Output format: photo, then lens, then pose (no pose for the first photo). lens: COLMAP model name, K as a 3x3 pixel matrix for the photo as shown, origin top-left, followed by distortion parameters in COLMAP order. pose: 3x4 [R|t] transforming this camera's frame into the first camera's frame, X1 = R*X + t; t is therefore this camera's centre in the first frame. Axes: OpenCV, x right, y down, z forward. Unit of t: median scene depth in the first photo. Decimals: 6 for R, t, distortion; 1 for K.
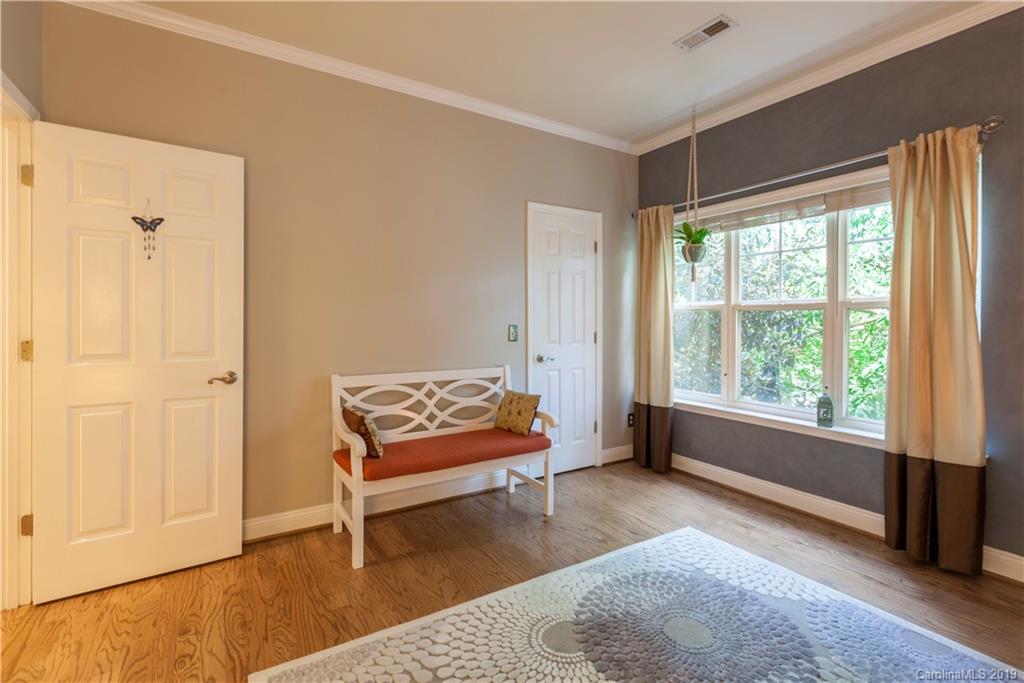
lens RADIAL K [[470.6, 0, 507.2], [0, 470.6, 332.1], [0, 0, 1]] dist [-0.001684, -0.000418]
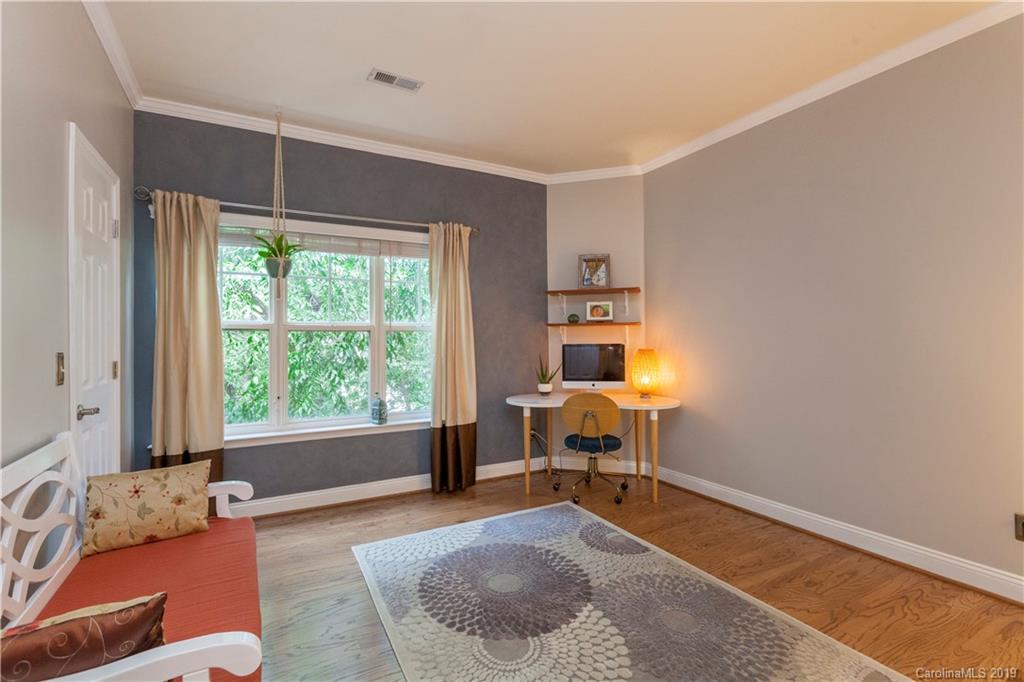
lens RADIAL K [[470.8, 0, 511.2], [0, 470.8, 352.8], [0, 0, 1]] dist [0.002092, 0.000218]
pose [[0.039053, -0.027282, 0.998865, -0.643544], [0.033095, 0.999114, 0.025995, -0.013401], [-0.998689, 0.032042, 0.039921, 0.672913]]
